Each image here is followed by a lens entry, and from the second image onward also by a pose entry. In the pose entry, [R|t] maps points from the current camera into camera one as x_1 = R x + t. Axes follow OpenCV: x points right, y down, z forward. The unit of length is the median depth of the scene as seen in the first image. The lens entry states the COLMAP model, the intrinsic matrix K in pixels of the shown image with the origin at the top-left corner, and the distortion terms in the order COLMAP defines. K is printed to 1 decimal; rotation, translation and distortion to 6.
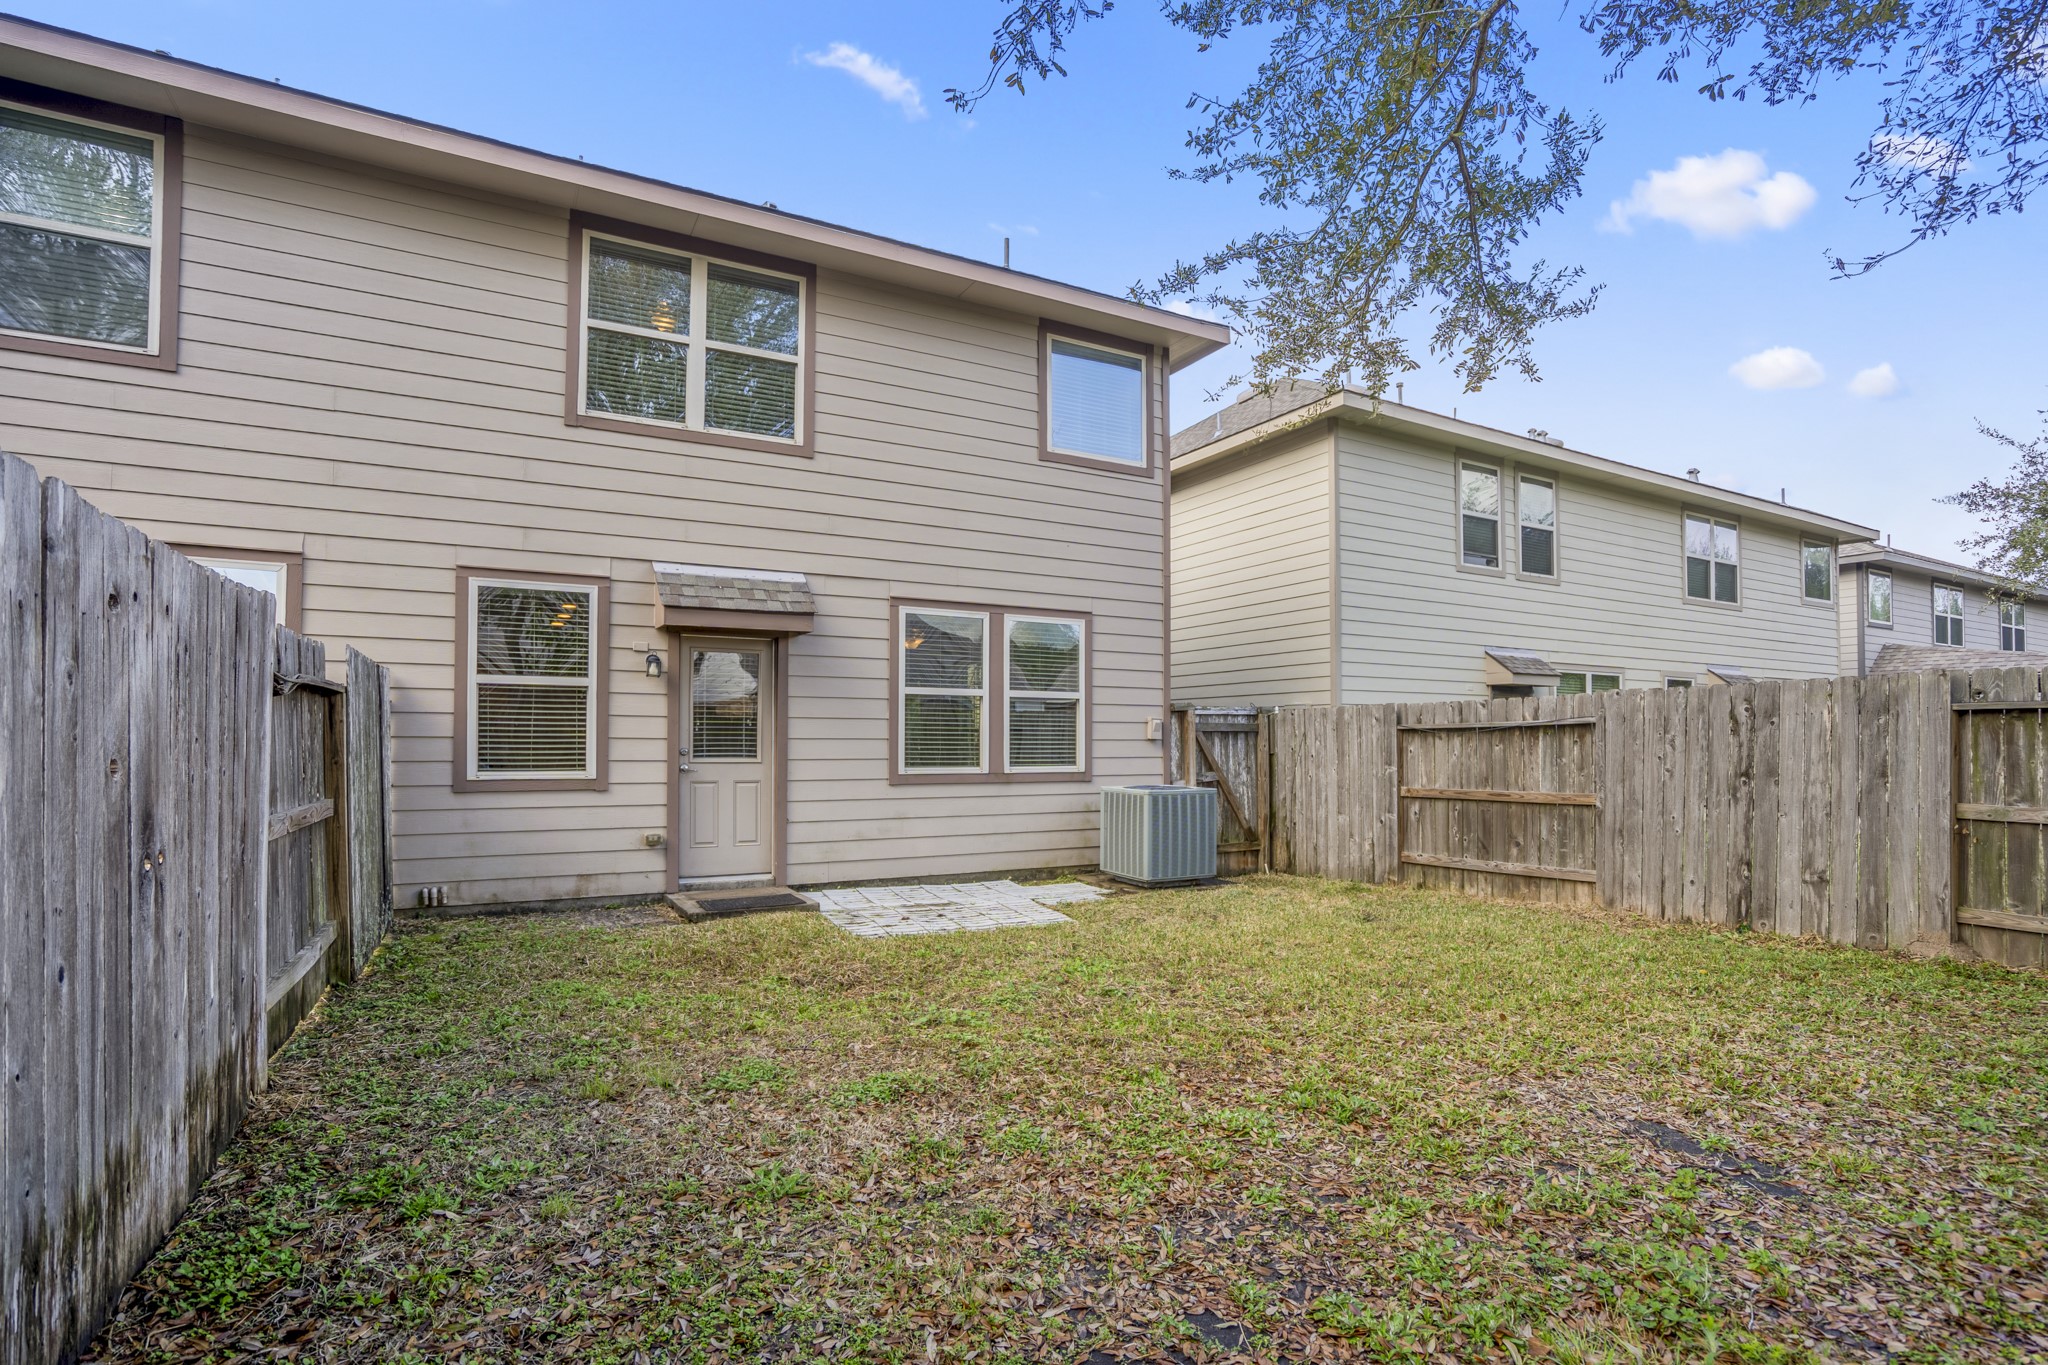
lens RADIAL K [[1028.6, 0, 1027.6], [0, 1028.6, 718.4], [0, 0, 1]] dist [-0.039744, 0.018004]
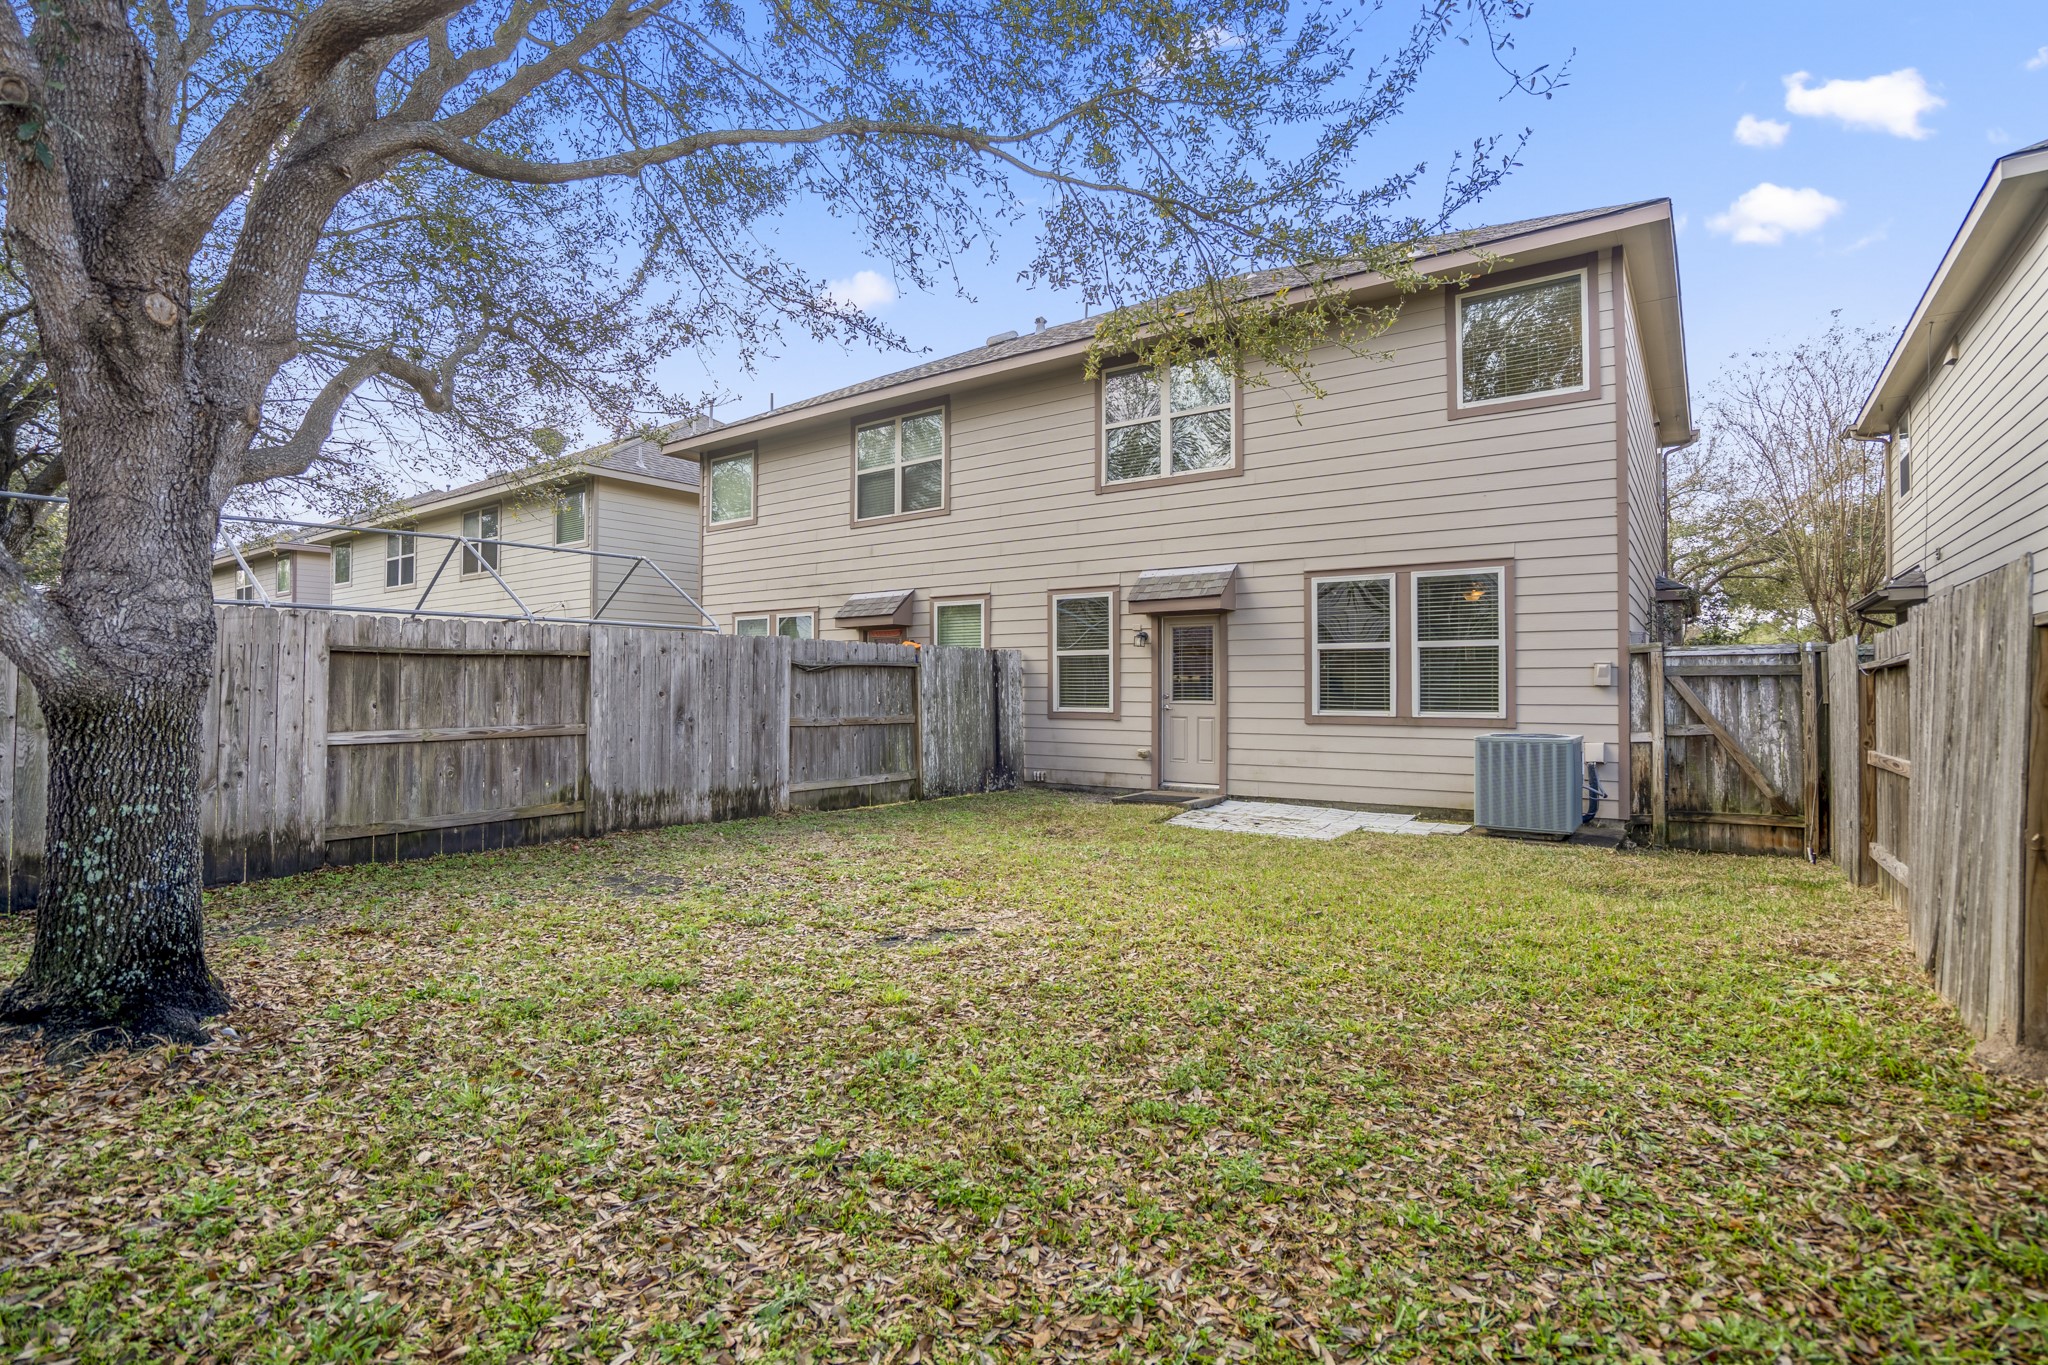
lens RADIAL K [[999.9, 0, 1025.1], [0, 999.9, 689.8], [0, 0, 1]] dist [-0.041575, 0.015656]
pose [[0.421601, -0.013712, -0.906678, 0.833703], [0.007475, 0.999904, -0.011646, 0.036325], [0.906751, -0.001867, 0.421663, 0.198069]]
